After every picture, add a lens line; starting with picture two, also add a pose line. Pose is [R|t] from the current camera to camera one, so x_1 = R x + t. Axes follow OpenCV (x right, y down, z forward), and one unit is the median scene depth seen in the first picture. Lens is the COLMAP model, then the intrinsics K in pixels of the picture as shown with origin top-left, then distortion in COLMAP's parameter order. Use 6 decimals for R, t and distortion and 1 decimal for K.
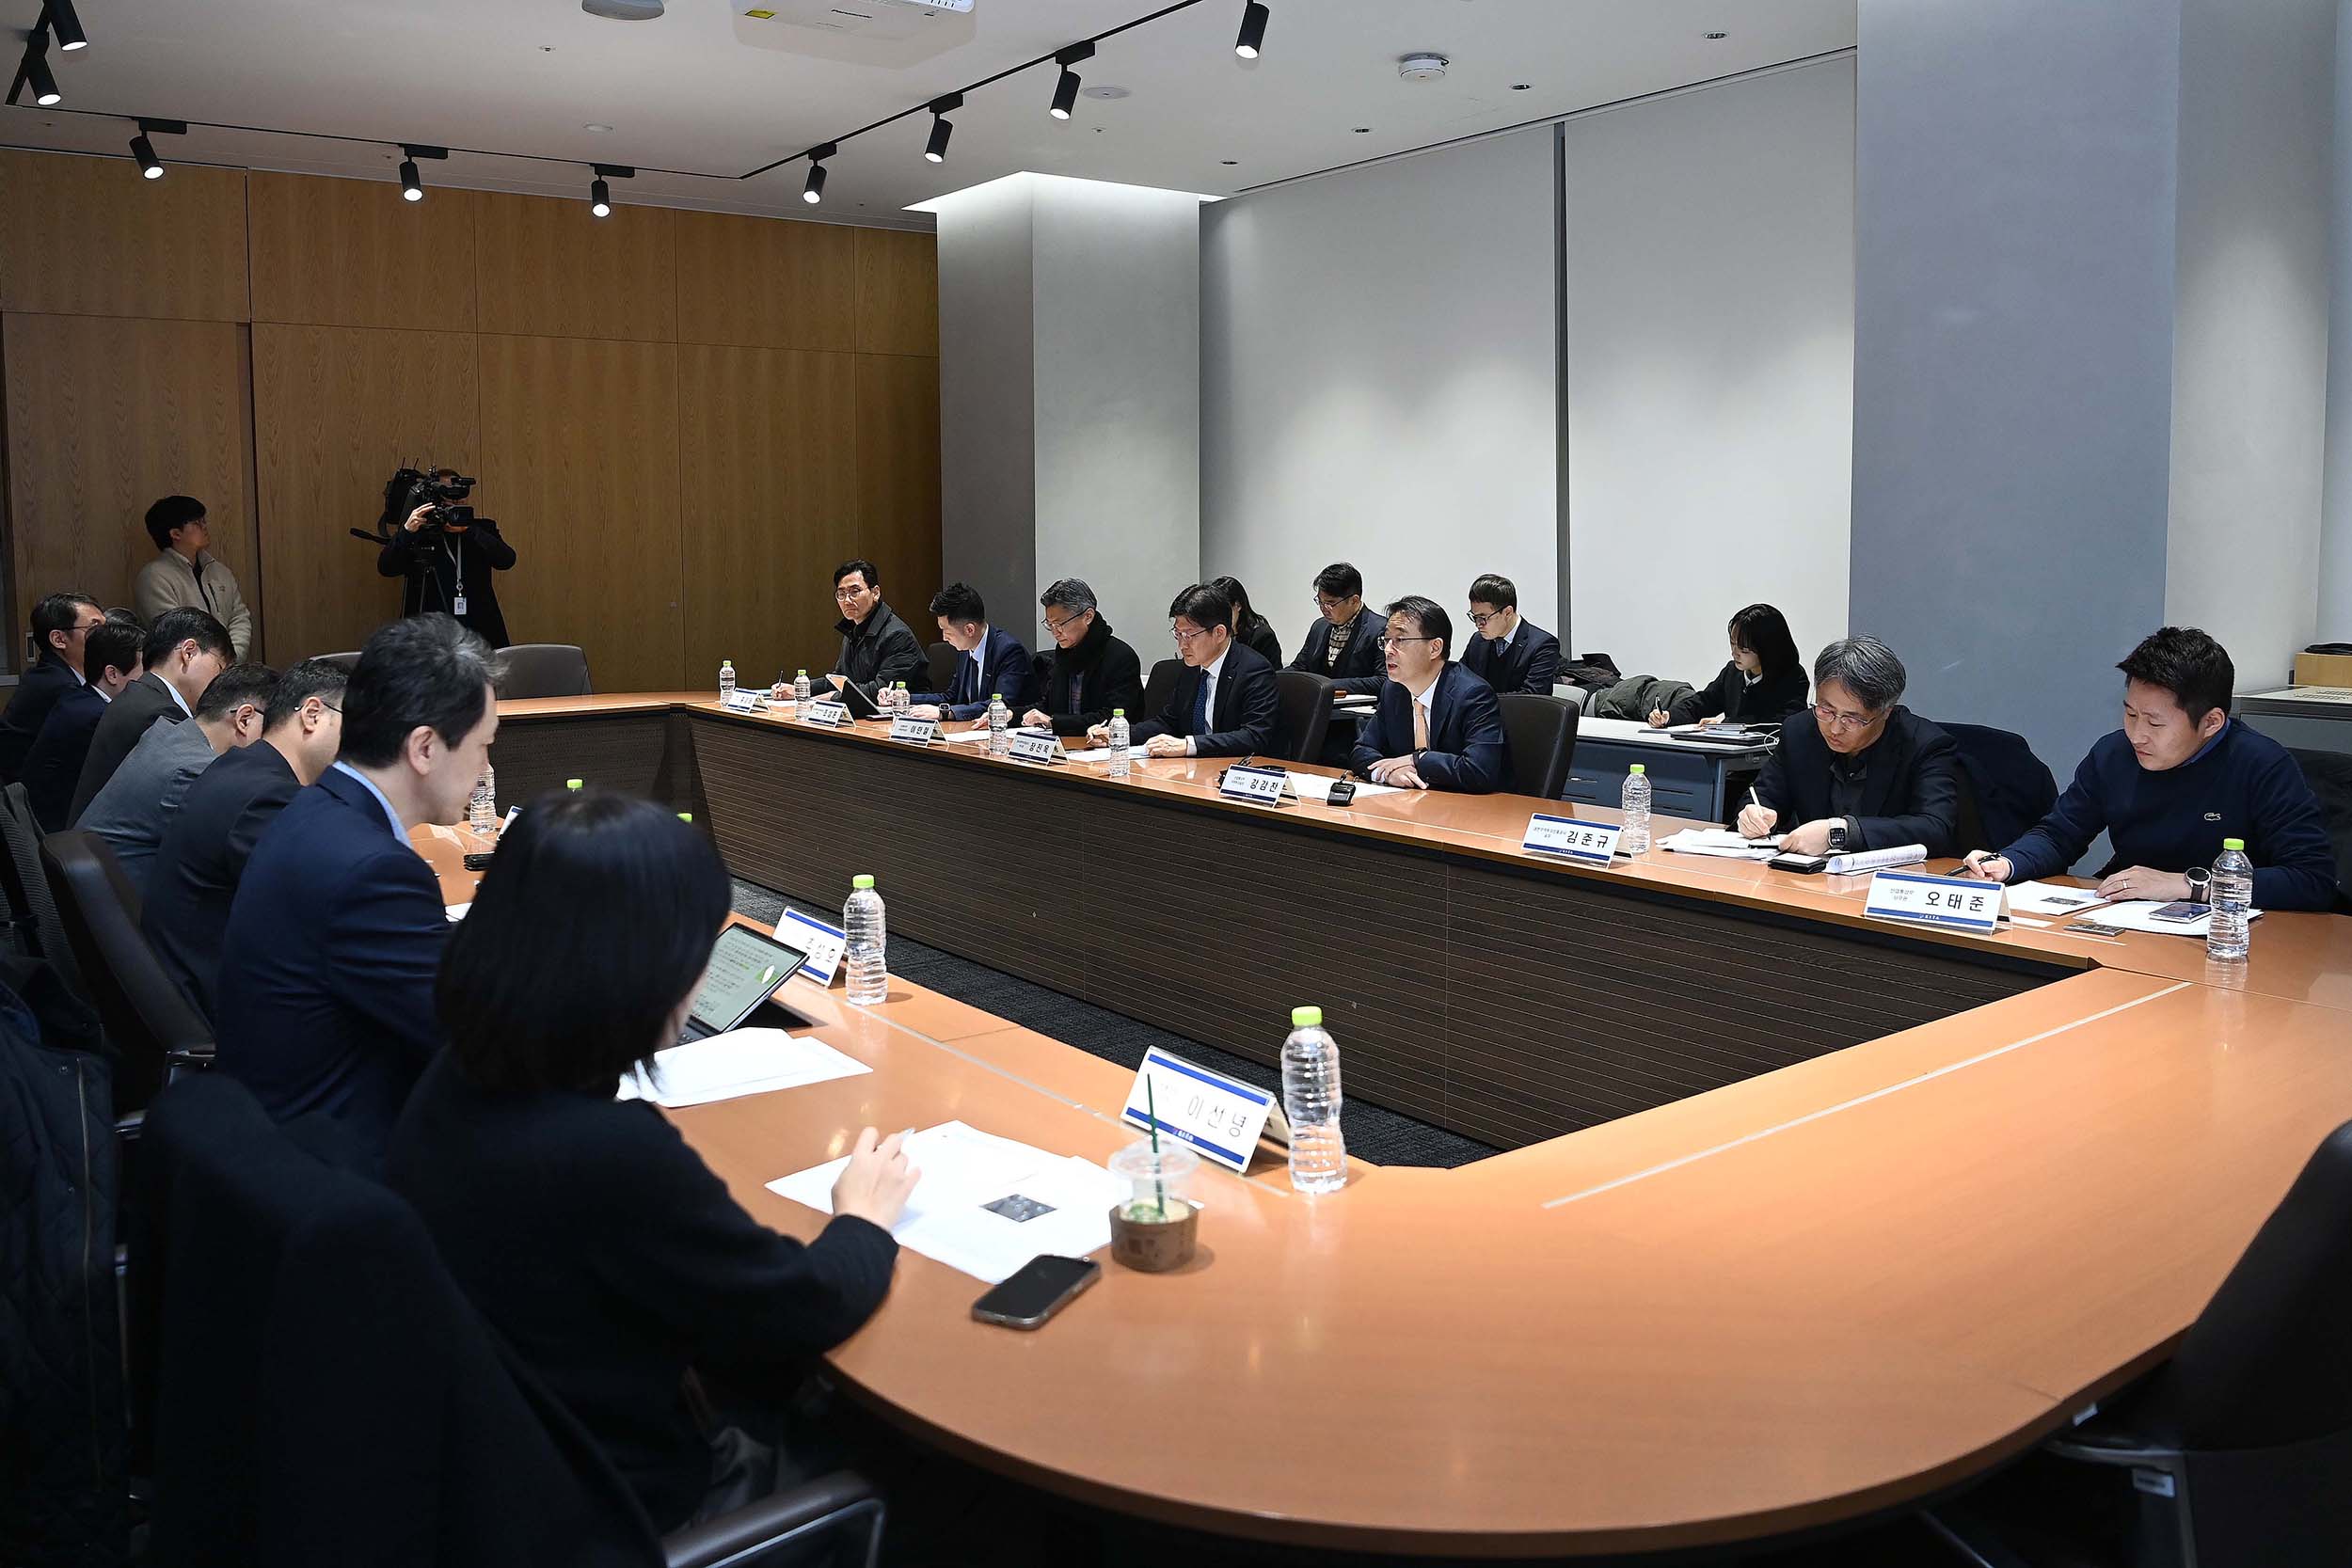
lens RADIAL K [[1802.9, 0, 1101.7], [0, 1802.9, 715.6], [0, 0, 1]] dist [-0.087196, 0.002950]
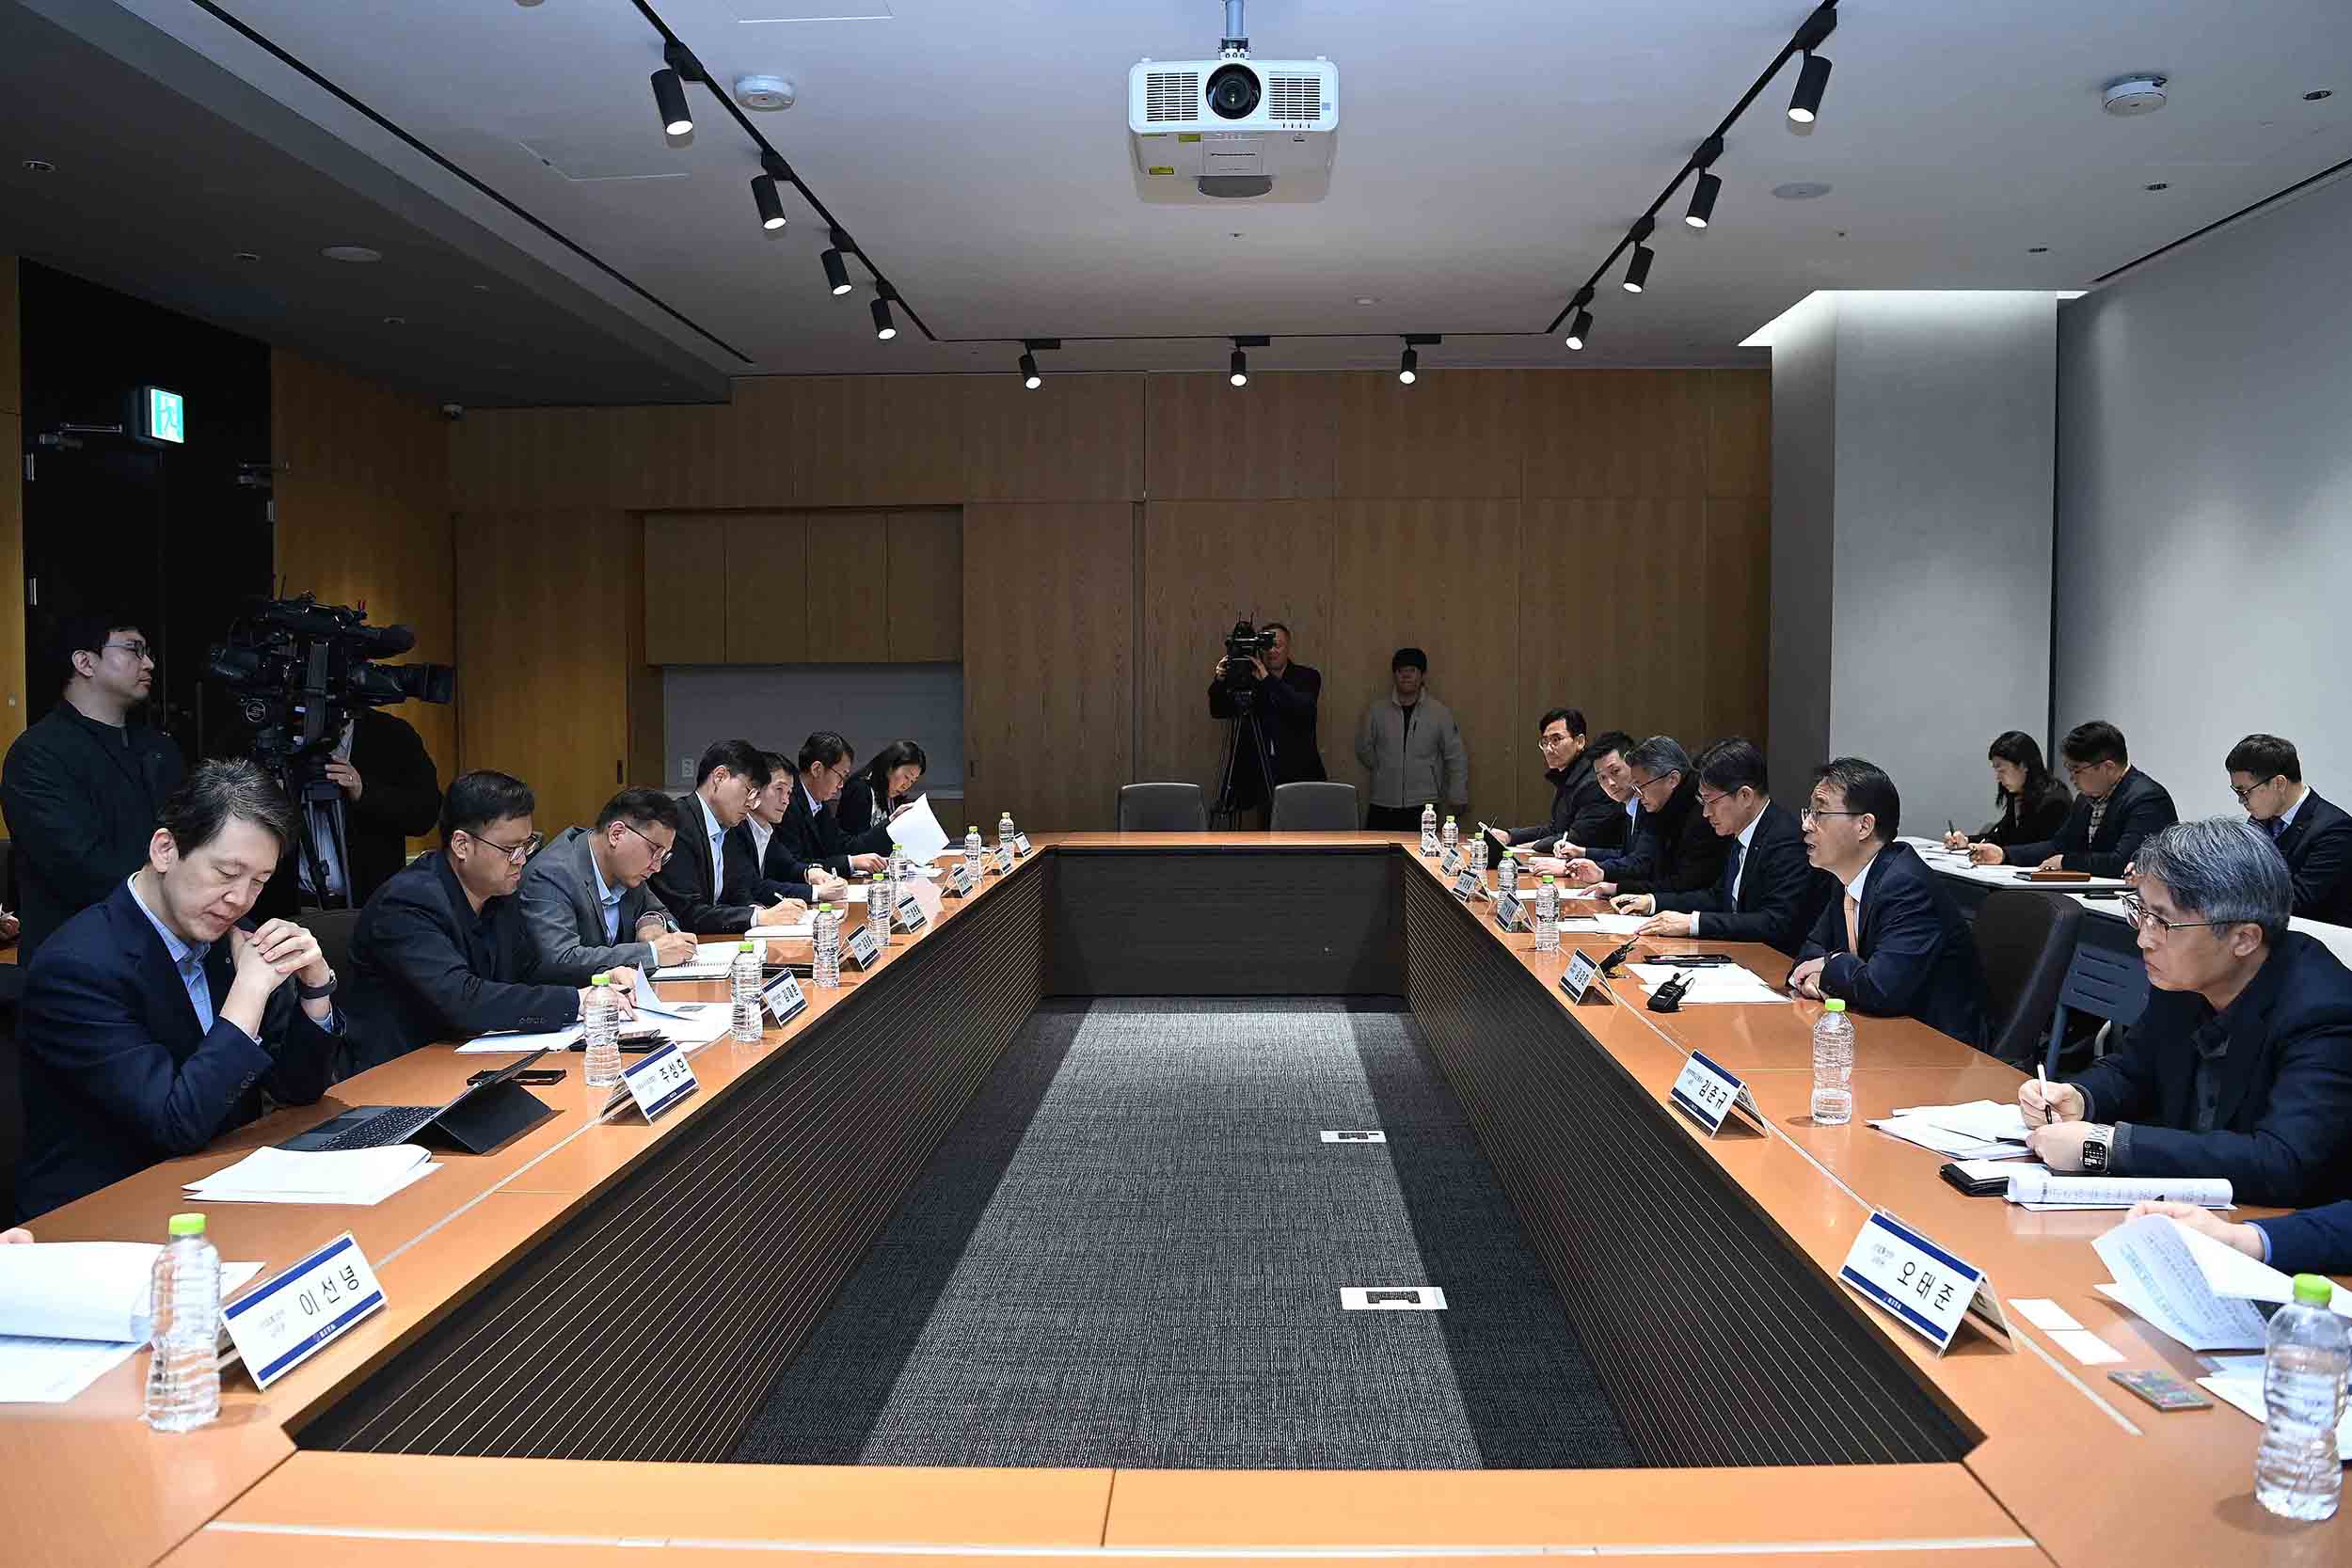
lens RADIAL K [[1638.9, 0, 1182.1], [0, 1638.9, 822.0], [0, 0, 1]] dist [-0.069152, -0.000315]
pose [[0.794492, 0.047994, -0.605375, 0.373882], [-0.057237, 0.998352, 0.004032, -0.024525], [0.604571, 0.031447, 0.795930, 0.256055]]
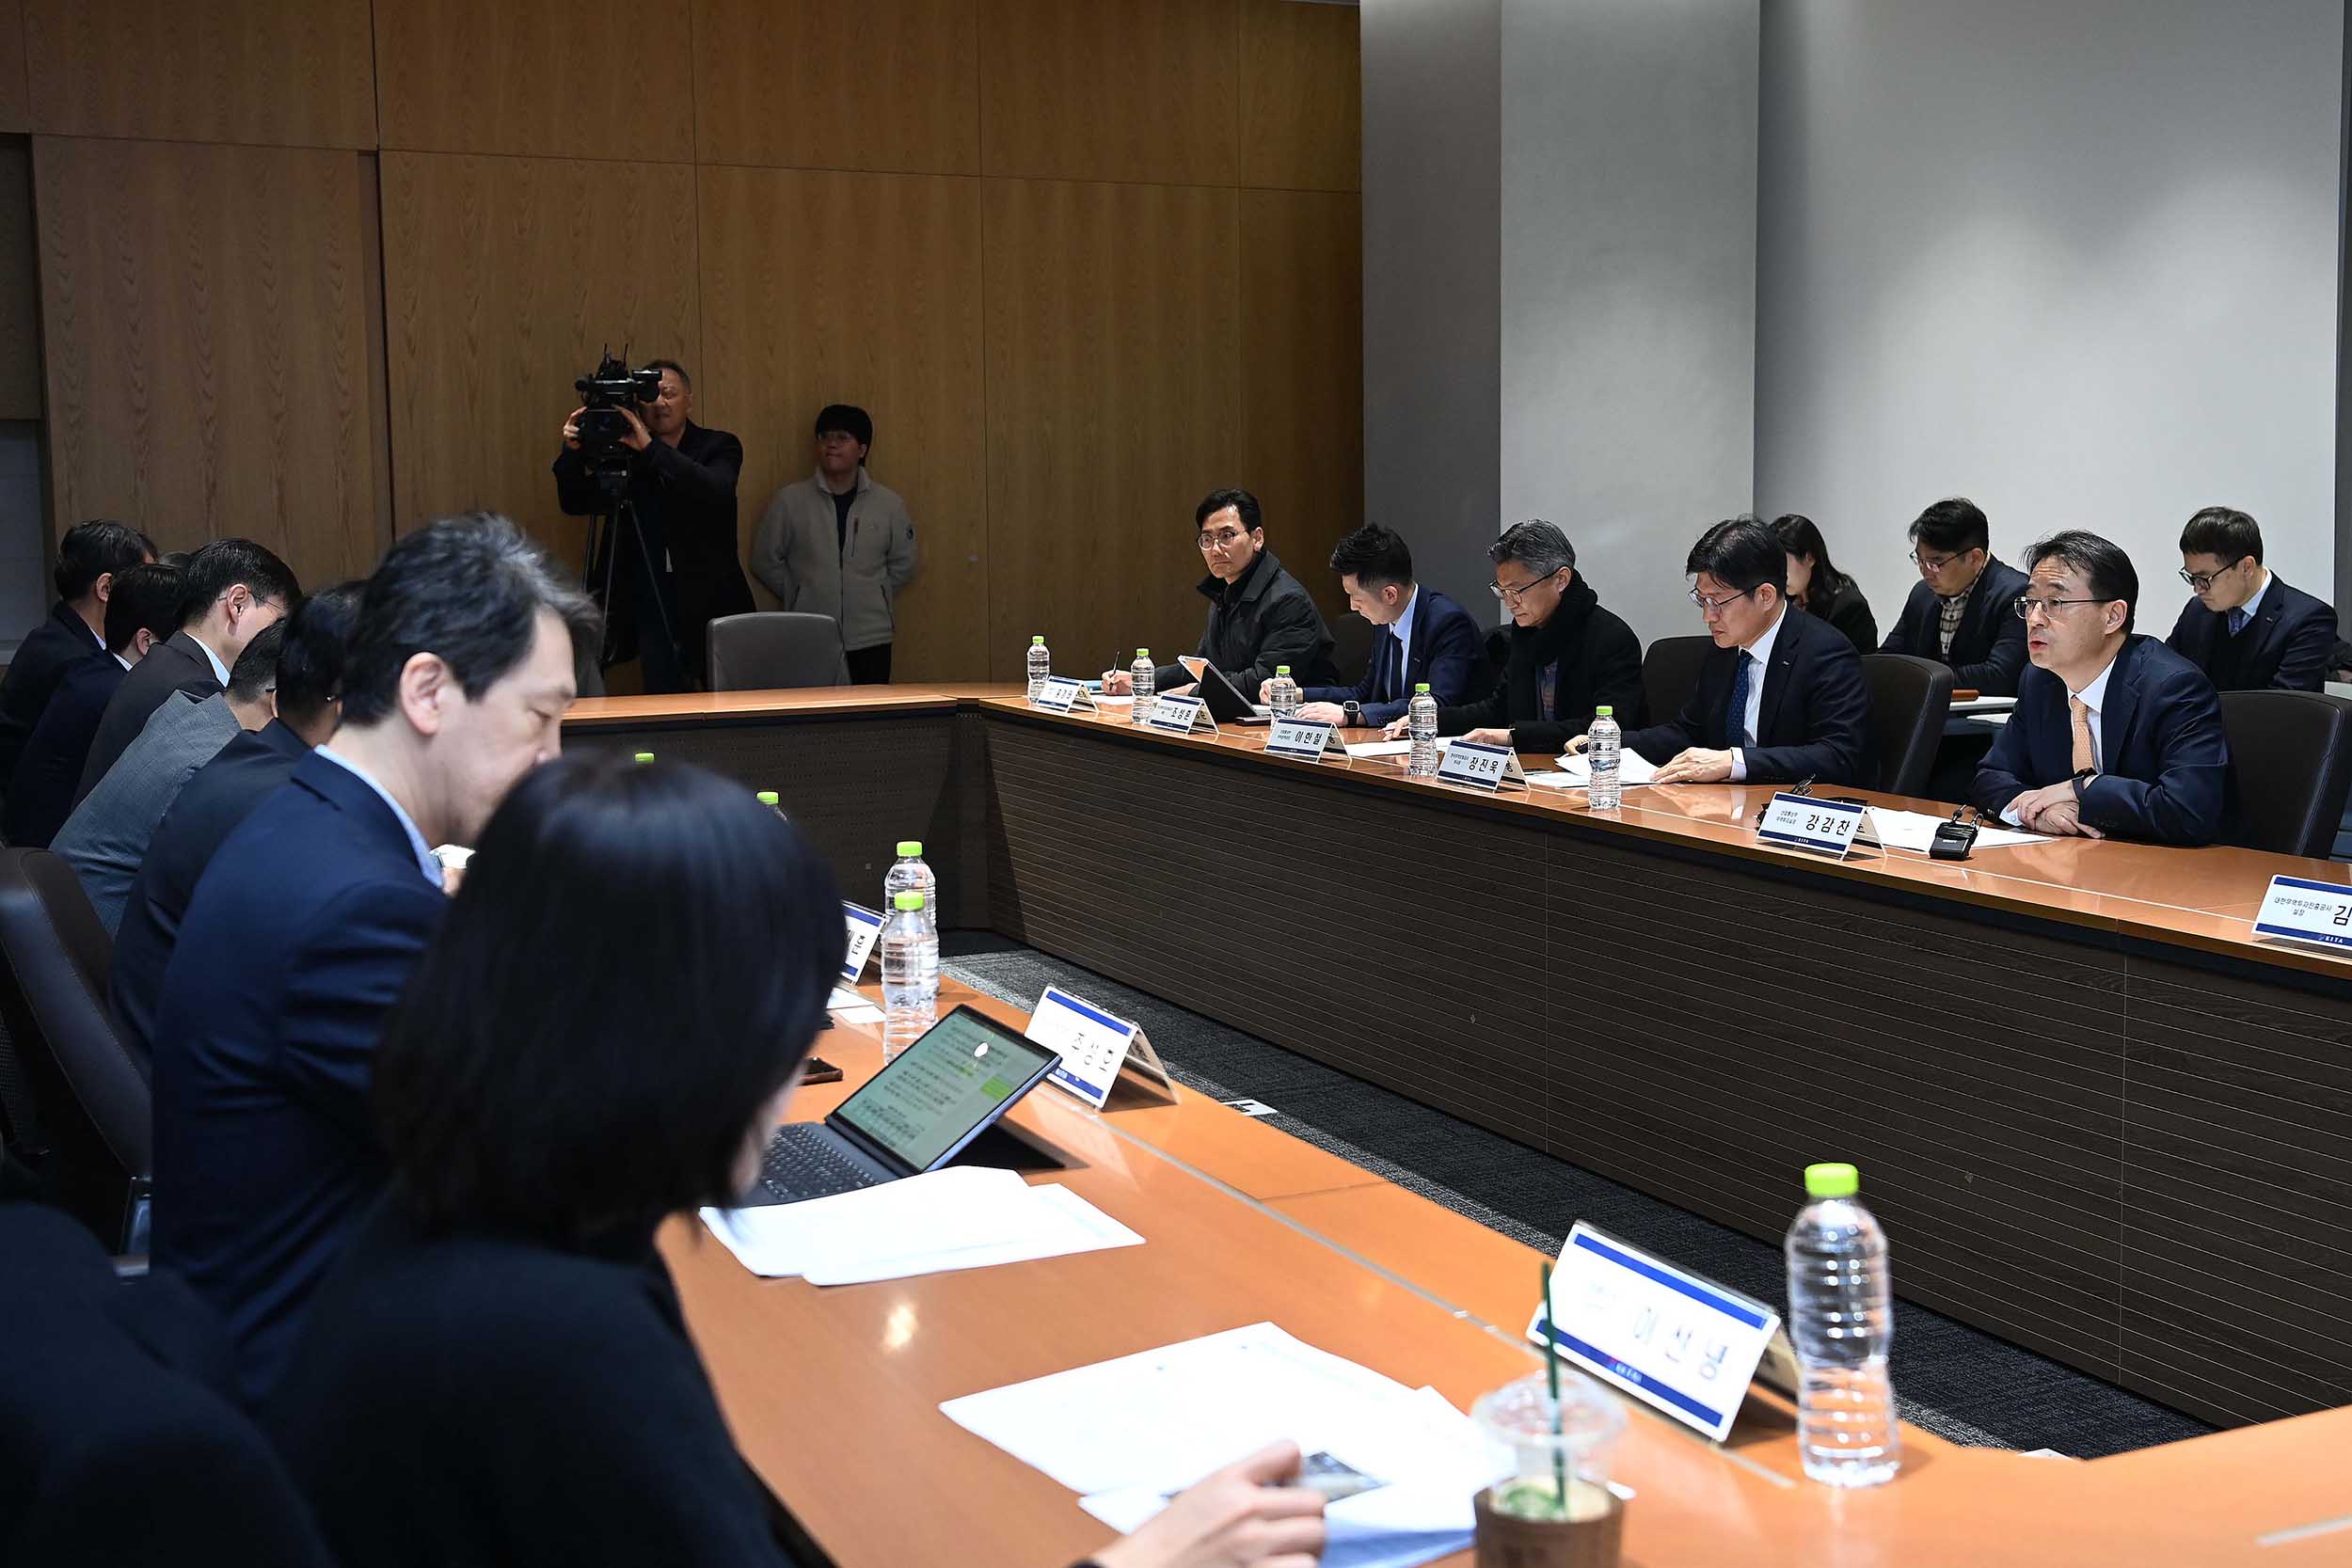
lens RADIAL K [[2611.4, 0, 1180.8], [0, 2611.4, 732.5], [0, 0, 1]] dist [0.007640, 0.034450]
pose [[0.985745, 0.014108, -0.167652, 0.017655], [-0.014489, 0.999894, -0.001047, 0.009484], [0.167620, 0.003461, 0.985846, 0.045874]]
